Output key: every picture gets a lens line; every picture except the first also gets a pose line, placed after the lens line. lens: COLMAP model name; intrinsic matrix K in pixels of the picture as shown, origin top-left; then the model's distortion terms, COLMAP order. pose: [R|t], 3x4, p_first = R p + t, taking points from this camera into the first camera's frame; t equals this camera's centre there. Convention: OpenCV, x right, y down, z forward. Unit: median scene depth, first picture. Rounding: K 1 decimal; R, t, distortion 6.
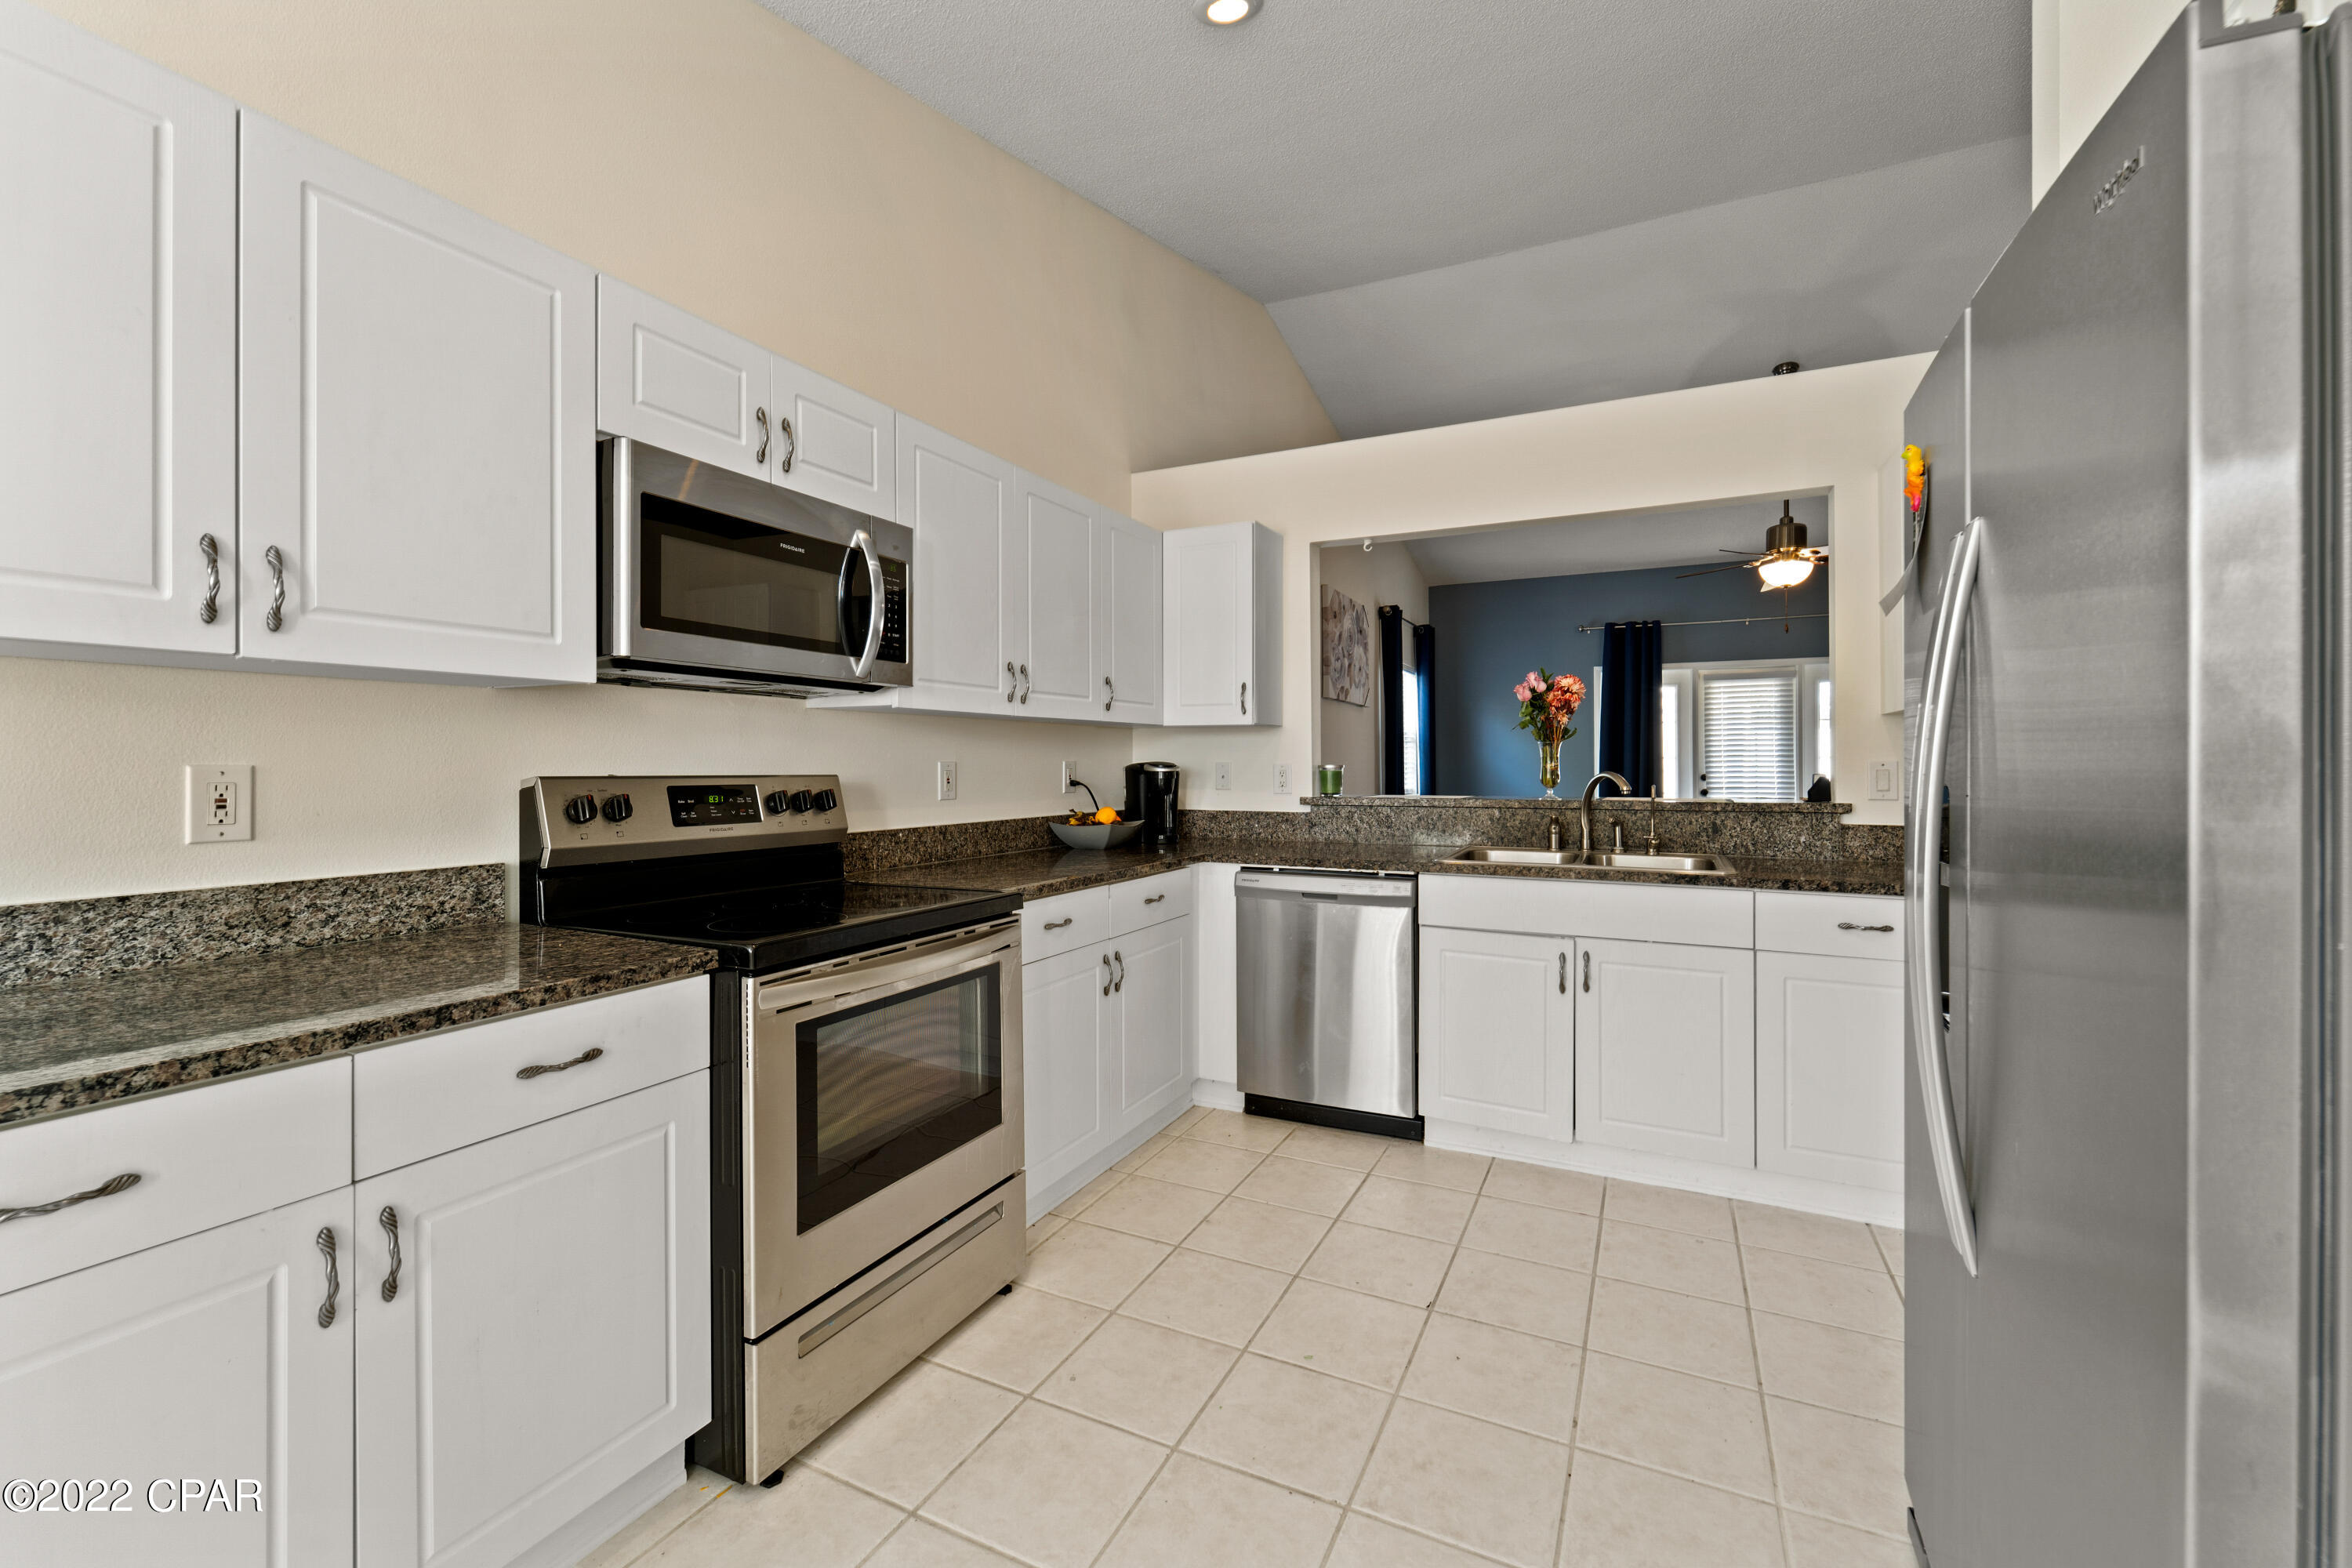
lens RADIAL K [[958.2, 0, 1171.1], [0, 958.2, 761.1], [0, 0, 1]] dist [0.003120, -0.000232]
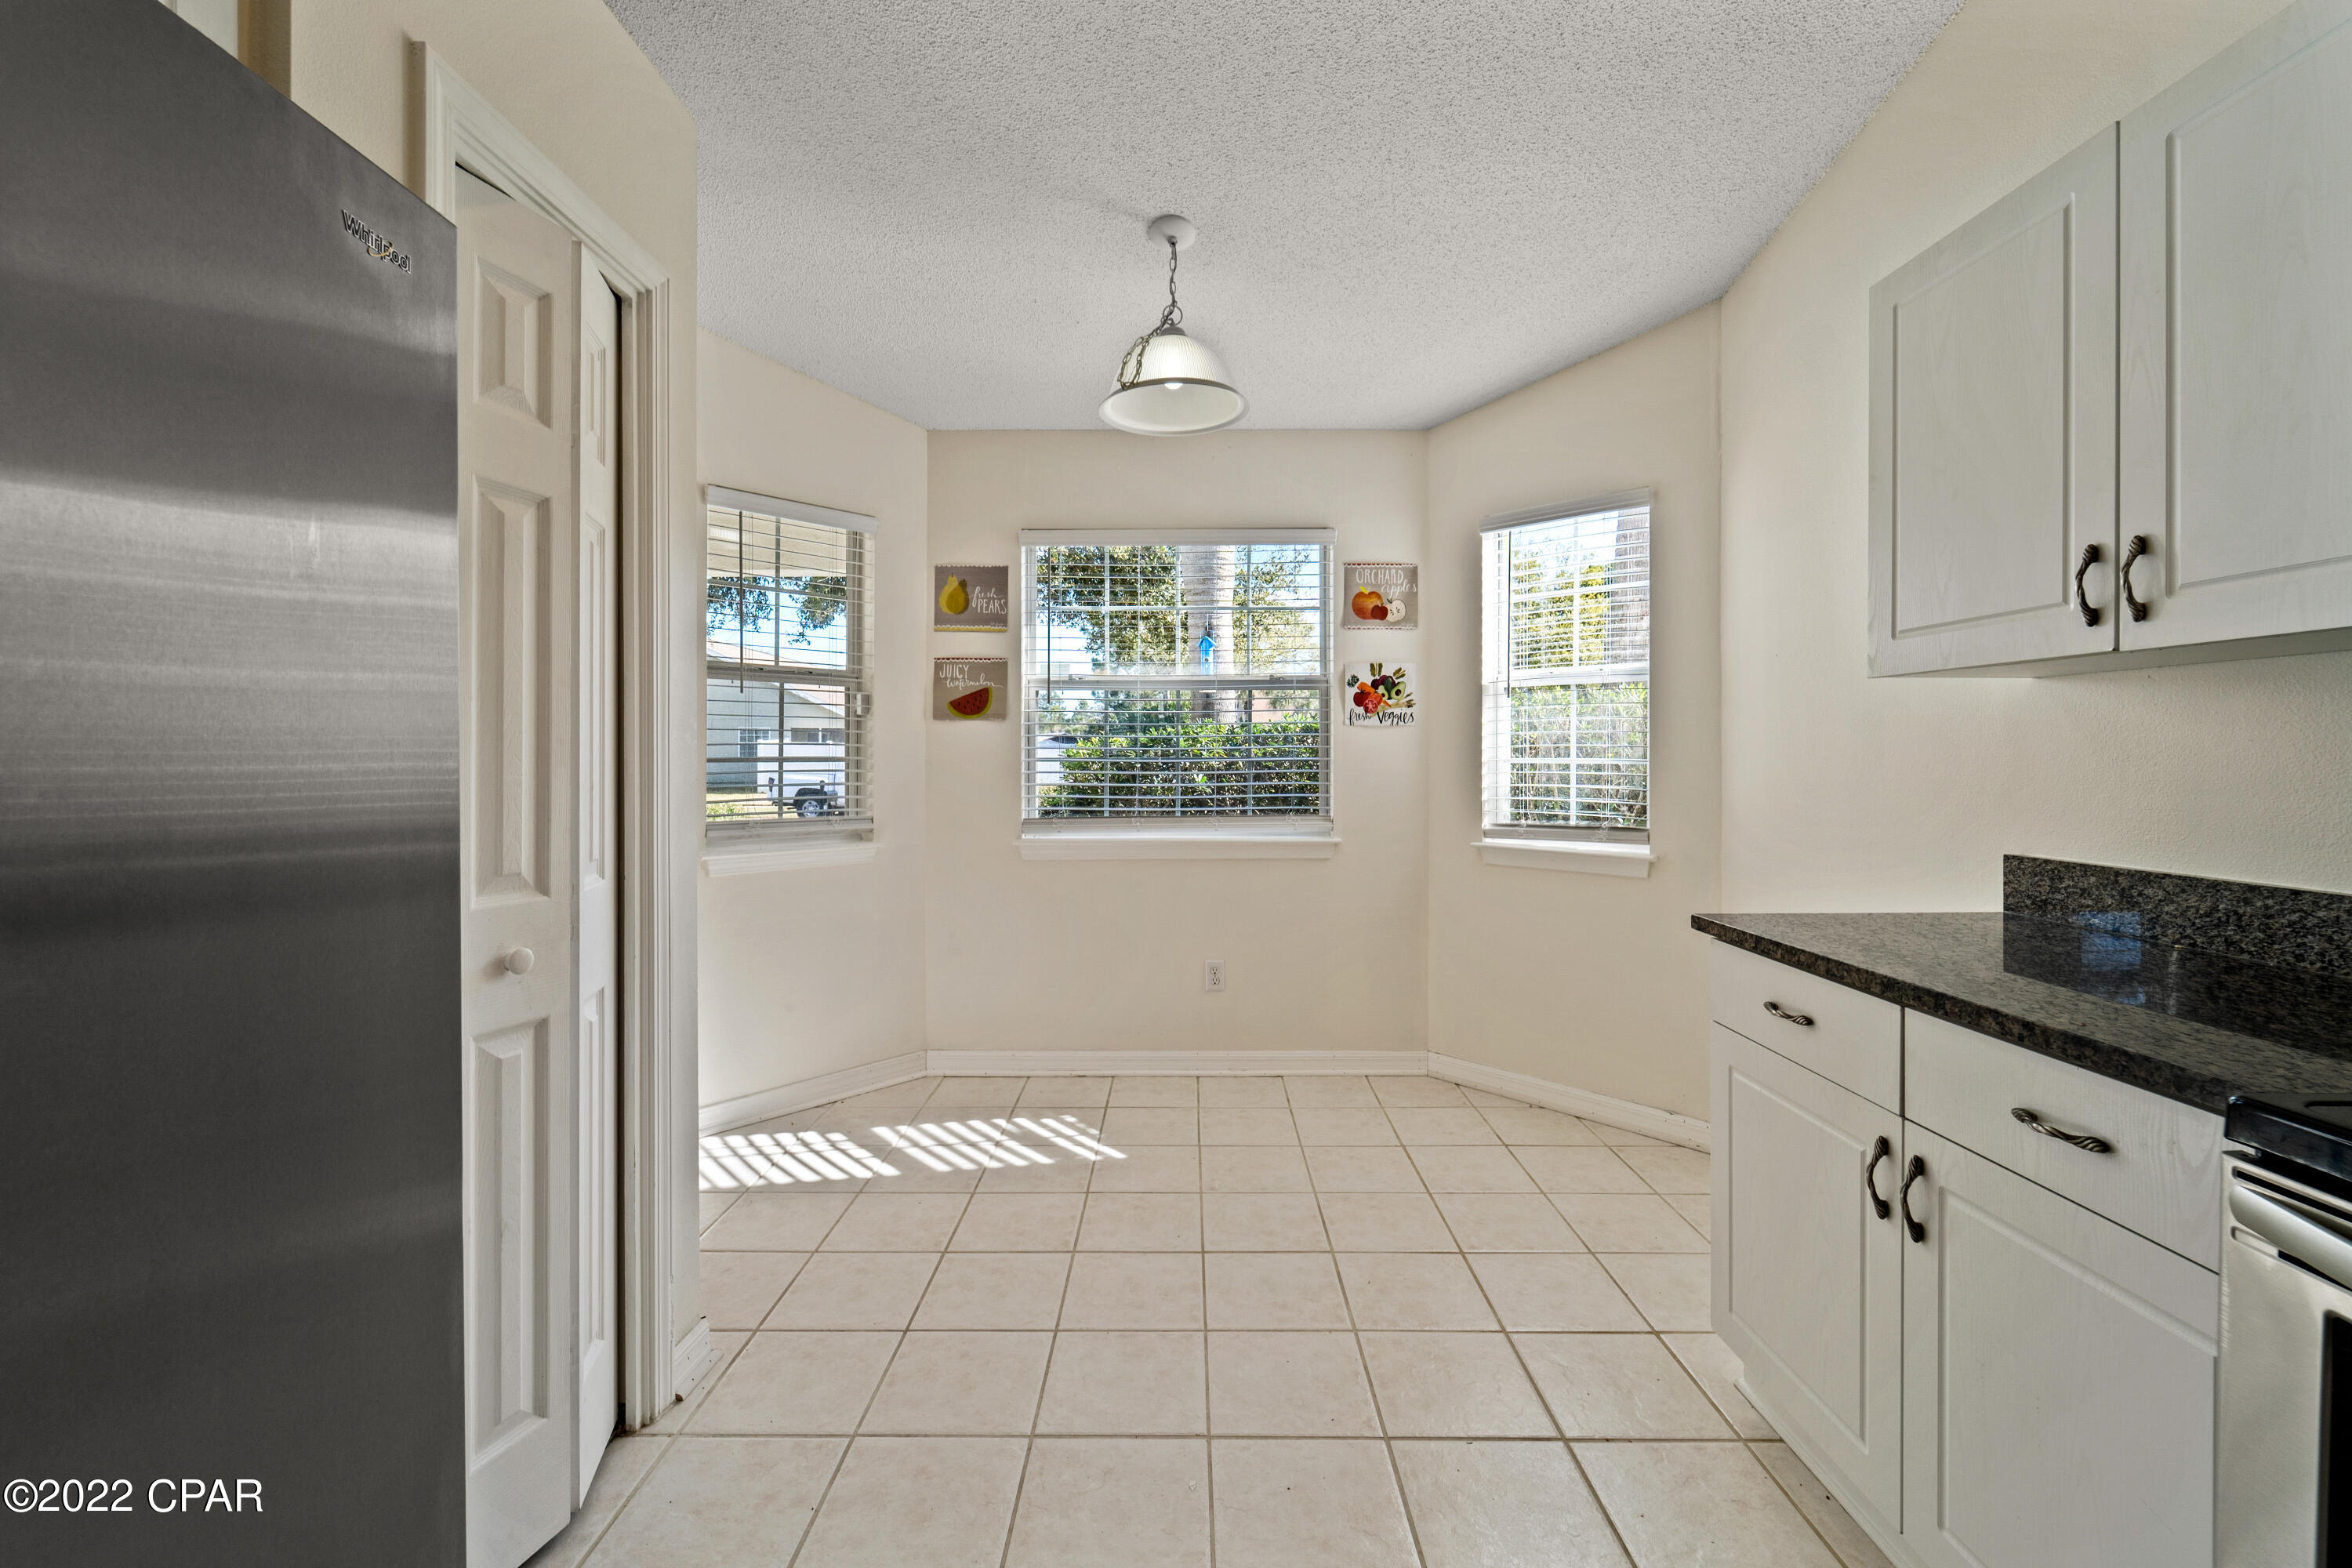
lens RADIAL K [[958.2, 0, 1175.6], [0, 958.2, 770.2], [0, 0, 1]] dist [0.003120, -0.000232]
pose [[-0.900550, 0.006372, -0.434705, 0.383396], [0.002498, 0.999952, 0.009483, 0.006316], [0.434745, 0.007454, -0.900523, 1.445874]]
